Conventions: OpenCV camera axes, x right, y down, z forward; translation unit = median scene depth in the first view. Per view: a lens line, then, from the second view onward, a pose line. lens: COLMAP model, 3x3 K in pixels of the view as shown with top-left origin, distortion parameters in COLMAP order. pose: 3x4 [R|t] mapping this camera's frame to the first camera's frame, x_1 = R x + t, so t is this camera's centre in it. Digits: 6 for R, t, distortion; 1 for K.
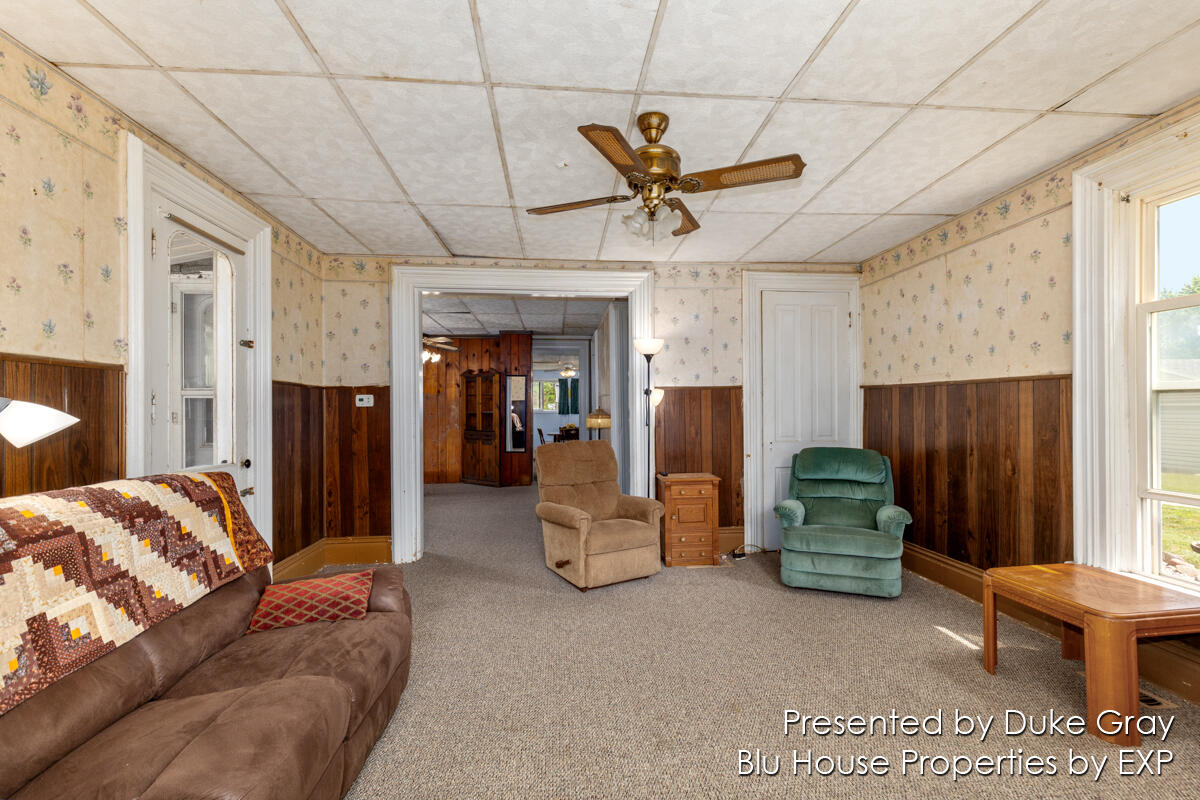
lens RADIAL K [[547.4, 0, 606.0], [0, 547.4, 410.0], [0, 0, 1]] dist [0.003173, 0.000116]
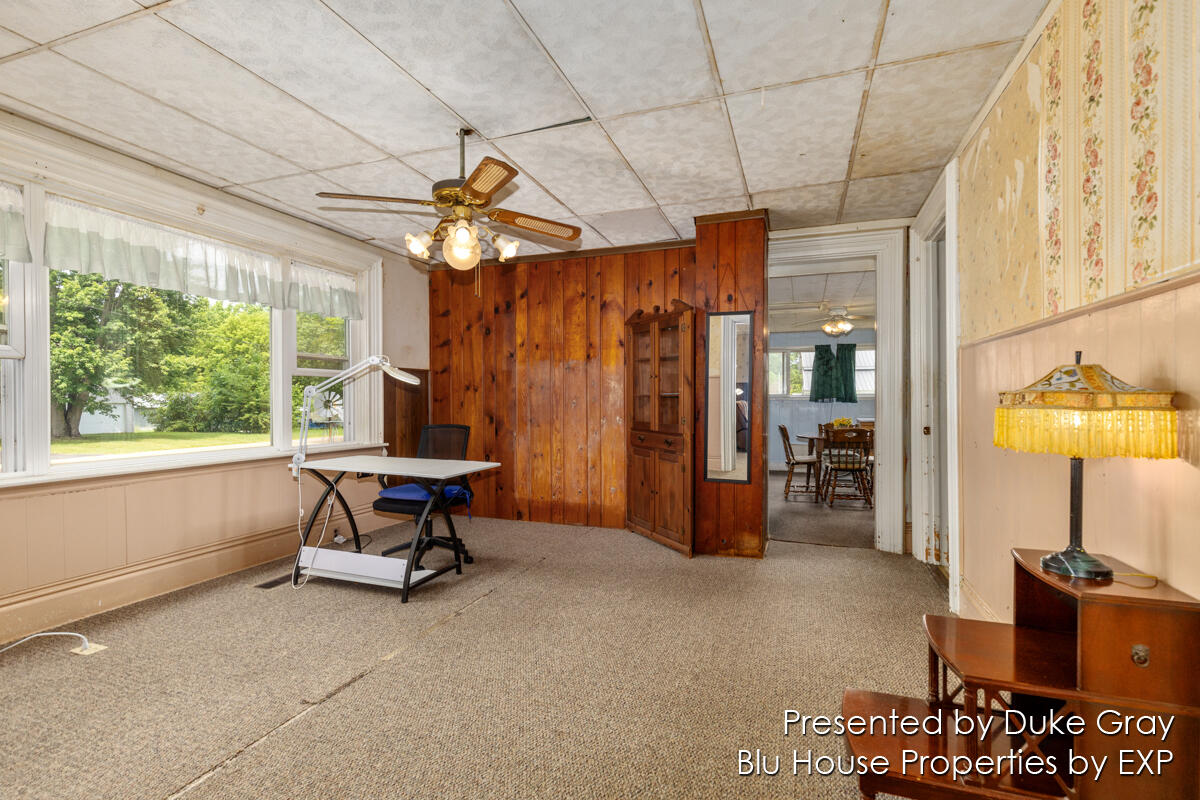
lens RADIAL K [[547.4, 0, 606.0], [0, 547.4, 410.0], [0, 0, 1]] dist [0.003173, 0.000116]
pose [[0.909247, 0.009474, -0.416149, -0.068278], [-0.001665, 0.999816, 0.019124, 0.009457], [0.416254, -0.016696, 0.909095, 0.547595]]
